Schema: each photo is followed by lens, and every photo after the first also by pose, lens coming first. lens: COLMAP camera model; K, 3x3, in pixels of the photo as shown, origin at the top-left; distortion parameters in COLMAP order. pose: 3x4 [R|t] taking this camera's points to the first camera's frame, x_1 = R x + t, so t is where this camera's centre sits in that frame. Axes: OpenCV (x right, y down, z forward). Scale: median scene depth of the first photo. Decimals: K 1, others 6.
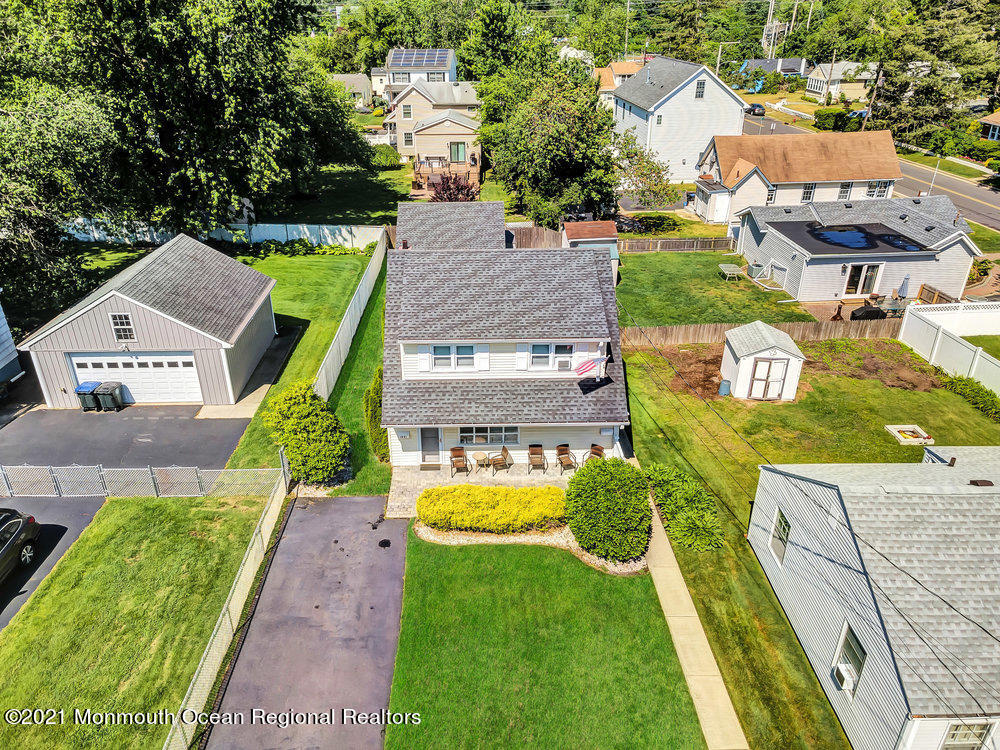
lens RADIAL K [[728.6, 0, 481.0], [0, 728.6, 375.5], [0, 0, 1]] dist [0.030863, 0.002388]
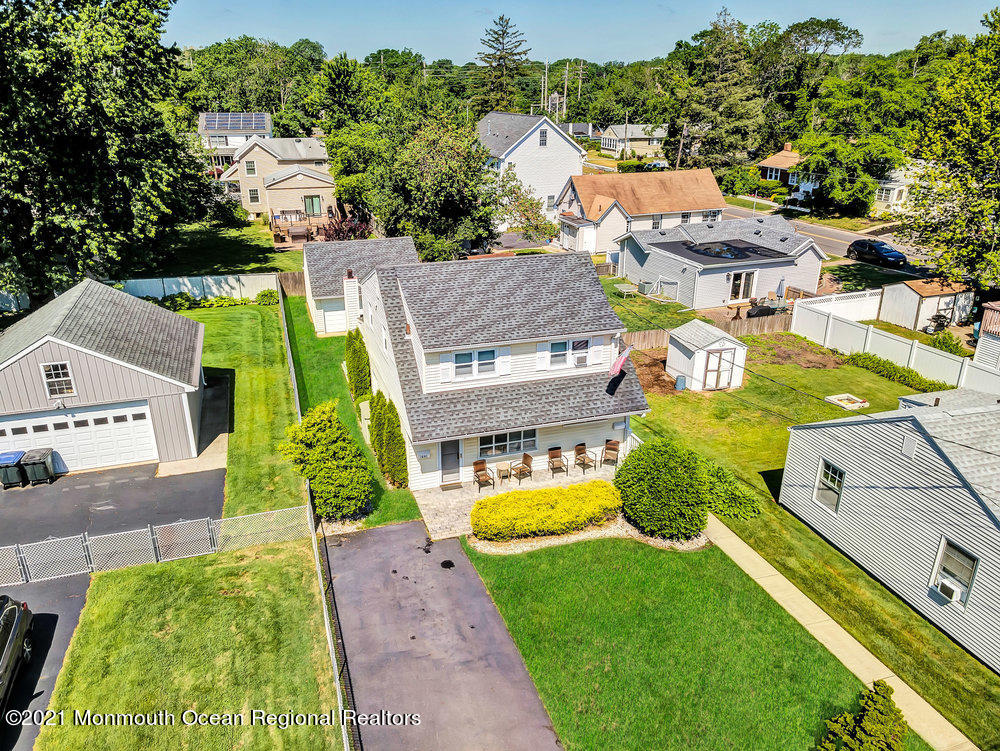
lens RADIAL K [[728.6, 0, 481.0], [0, 728.6, 376.0], [0, 0, 1]] dist [0.030863, 0.002388]
pose [[0.958456, -0.101917, 0.266413, -0.234396], [0.125917, 0.989234, -0.074570, 0.051647], [-0.255945, 0.105018, 0.960970, 0.058435]]
